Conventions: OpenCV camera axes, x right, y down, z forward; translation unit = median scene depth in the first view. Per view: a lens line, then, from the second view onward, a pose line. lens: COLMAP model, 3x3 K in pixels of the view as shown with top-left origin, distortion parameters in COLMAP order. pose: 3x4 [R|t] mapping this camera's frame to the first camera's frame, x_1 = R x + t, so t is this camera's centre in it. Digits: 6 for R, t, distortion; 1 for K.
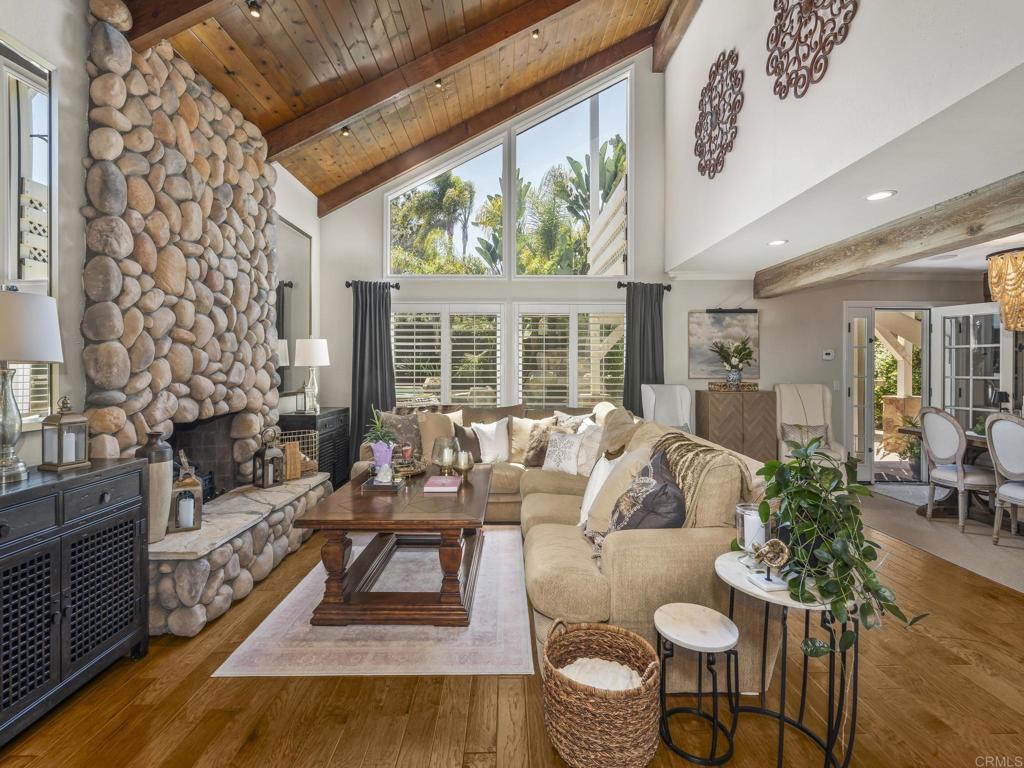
lens RADIAL K [[467.2, 0, 512.0], [0, 467.2, 373.7], [0, 0, 1]] dist [-0.001565, 0.000961]
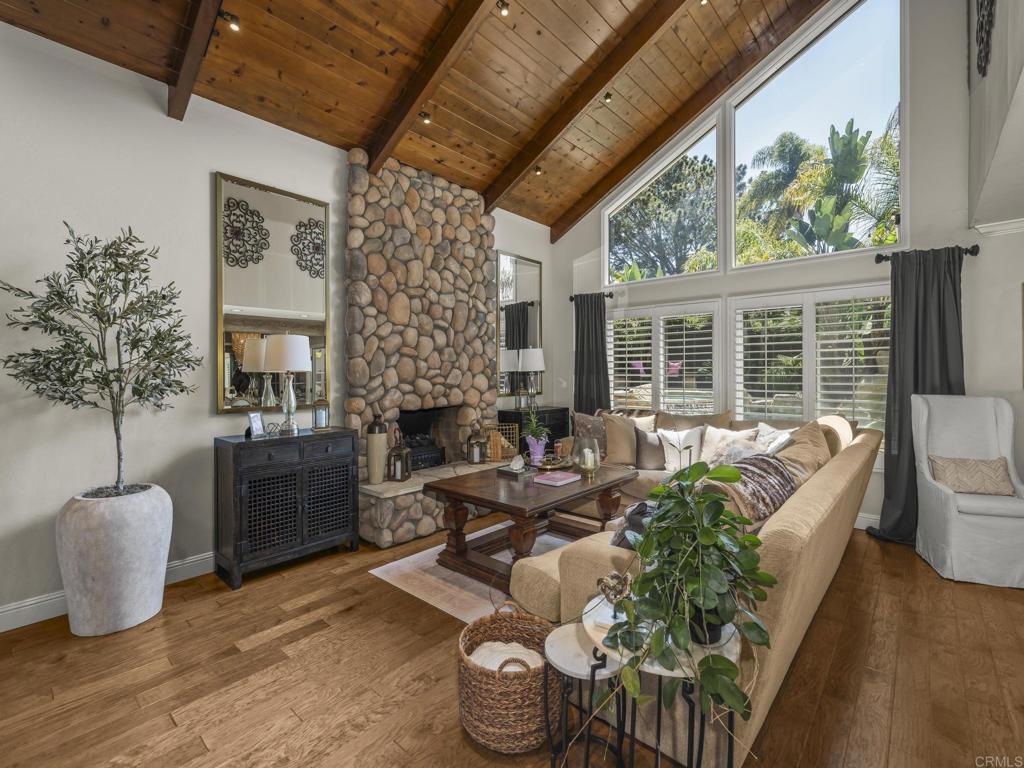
lens RADIAL K [[467.2, 0, 509.0], [0, 467.2, 377.7], [0, 0, 1]] dist [-0.001565, 0.000961]
pose [[0.740897, 0.003910, -0.671607, 0.514014], [-0.003392, 0.999992, 0.002080, -0.002863], [0.671610, 0.000737, 0.740904, 0.111205]]
